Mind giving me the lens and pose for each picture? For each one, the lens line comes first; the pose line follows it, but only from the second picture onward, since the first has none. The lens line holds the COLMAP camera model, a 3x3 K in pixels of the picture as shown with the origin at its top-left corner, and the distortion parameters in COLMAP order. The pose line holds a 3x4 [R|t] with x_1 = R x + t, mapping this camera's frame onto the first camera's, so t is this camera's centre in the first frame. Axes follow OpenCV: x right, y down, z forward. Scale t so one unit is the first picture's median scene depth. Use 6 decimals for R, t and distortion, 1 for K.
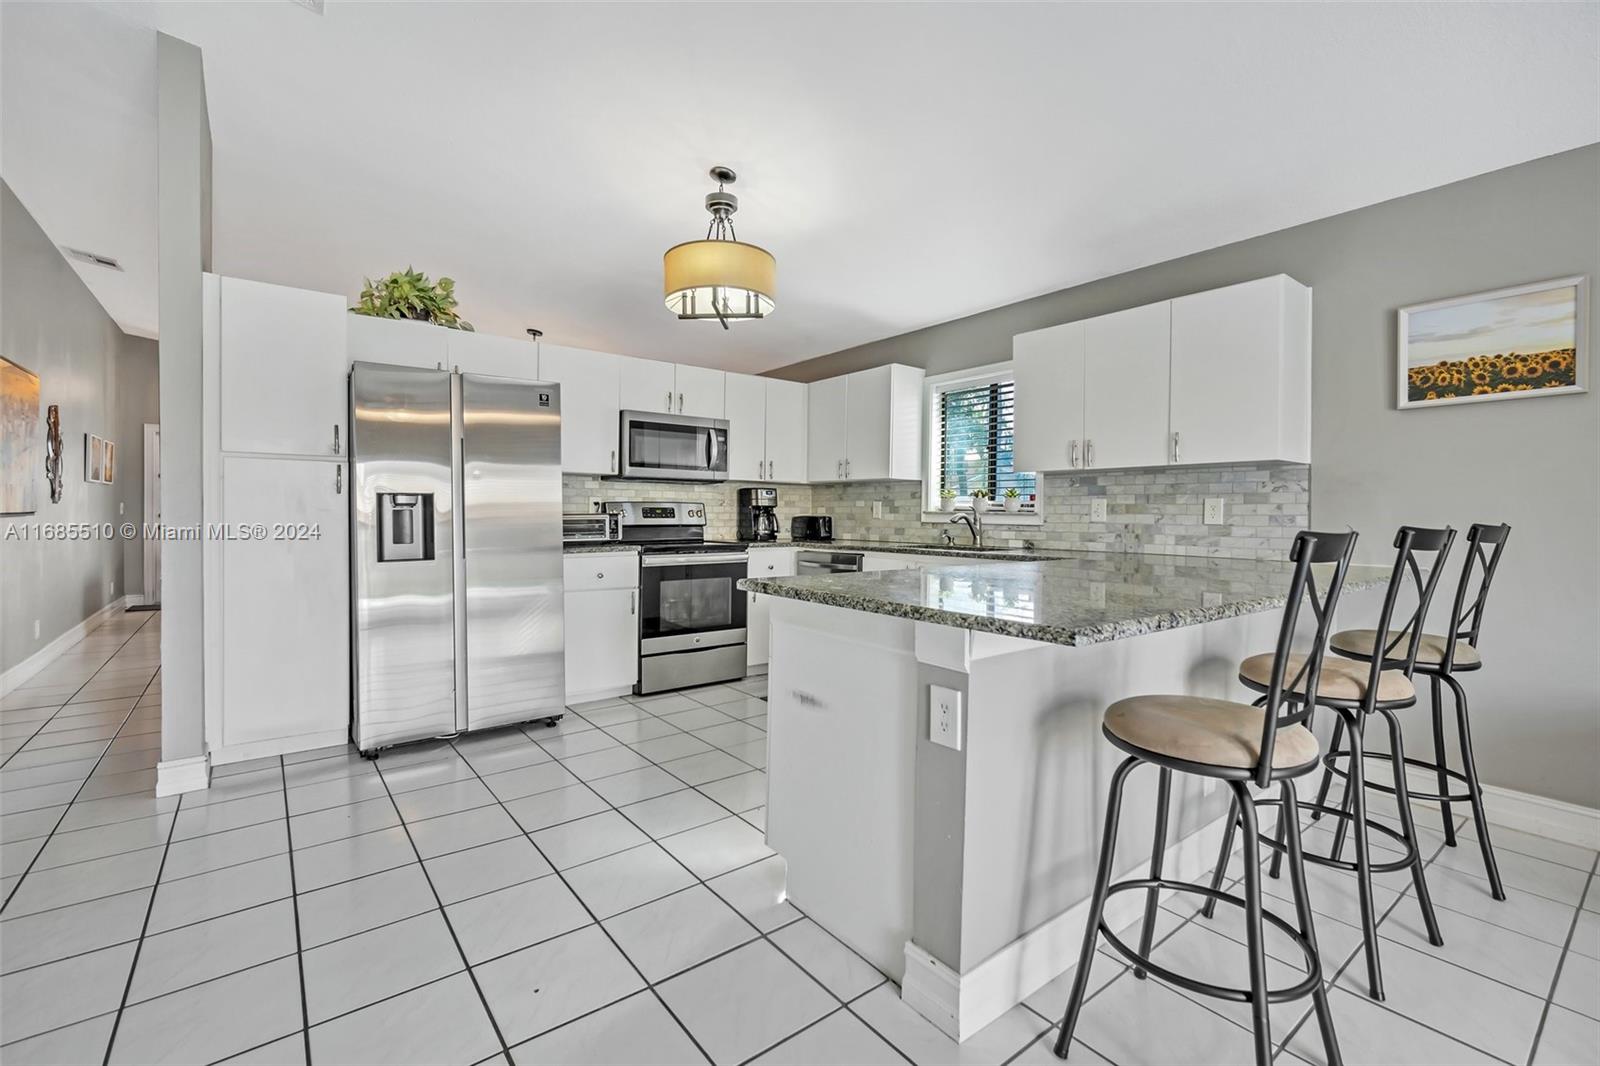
lens RADIAL K [[702.6, 0, 801.4], [0, 702.6, 526.1], [0, 0, 1]] dist [-0.004416, -0.000348]
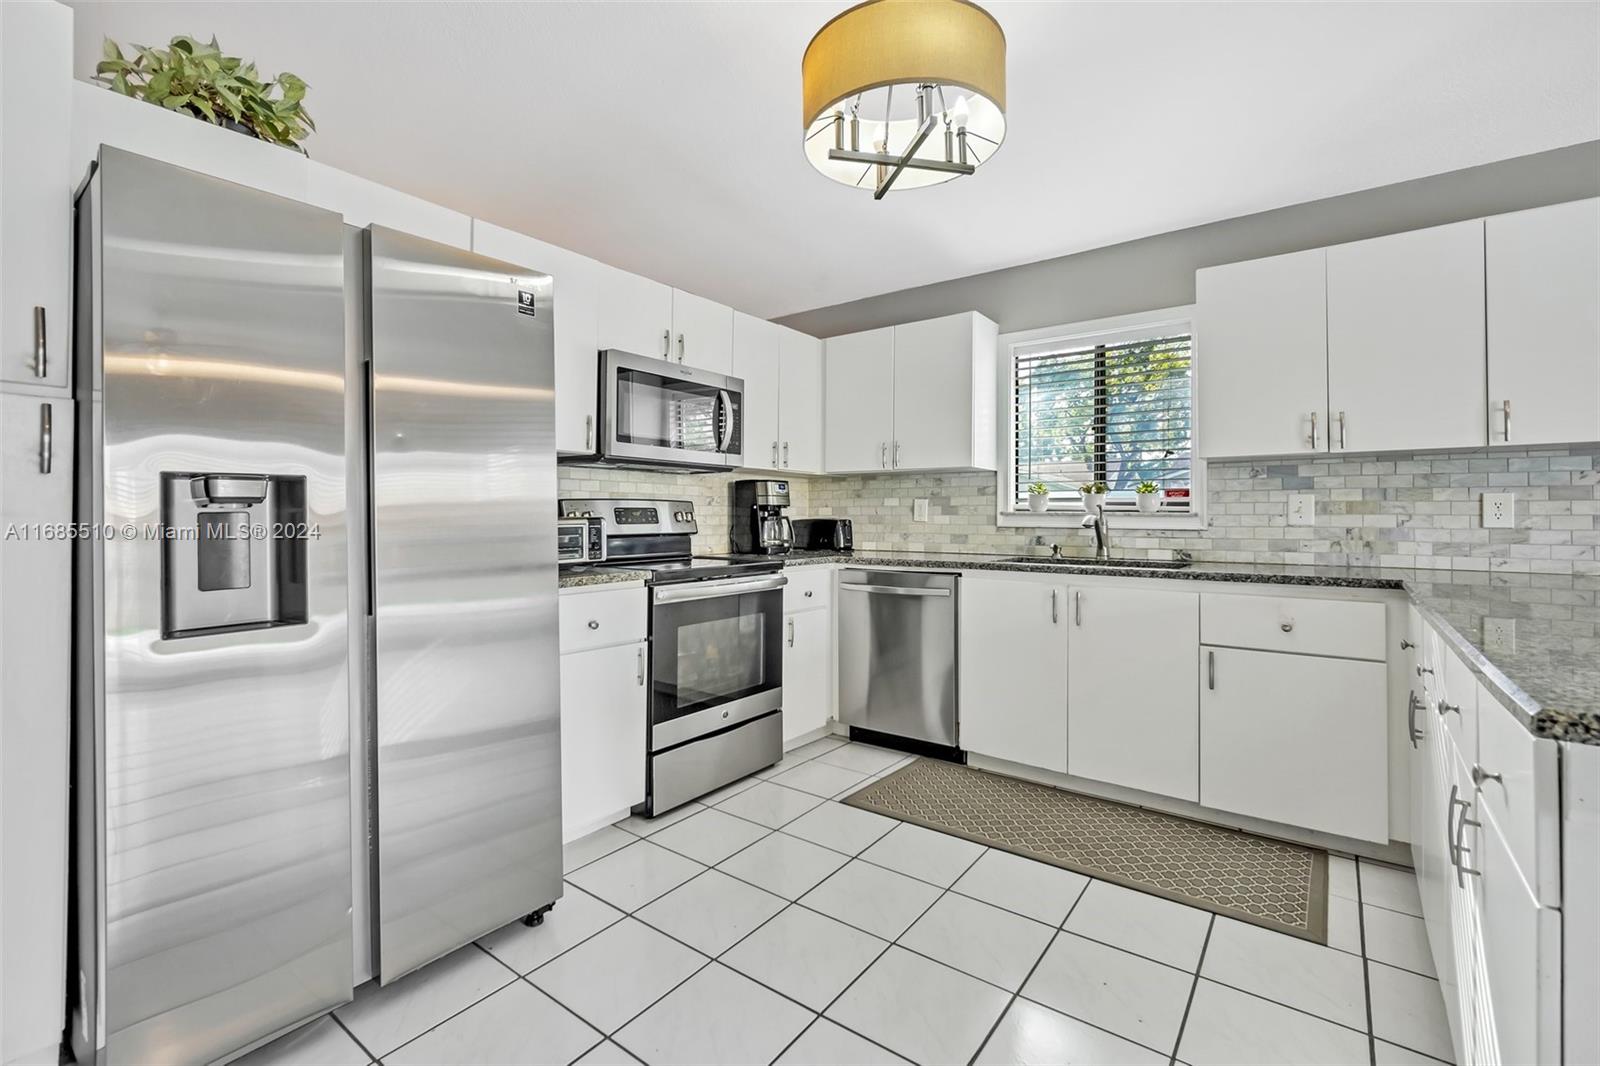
lens RADIAL K [[702.6, 0, 797.6], [0, 702.6, 511.2], [0, 0, 1]] dist [-0.004416, -0.000348]
pose [[0.965190, -0.003318, 0.261529, -0.264639], [0.009370, 0.999716, -0.021897, -0.008604], [-0.261382, 0.023585, 0.964947, 0.379790]]
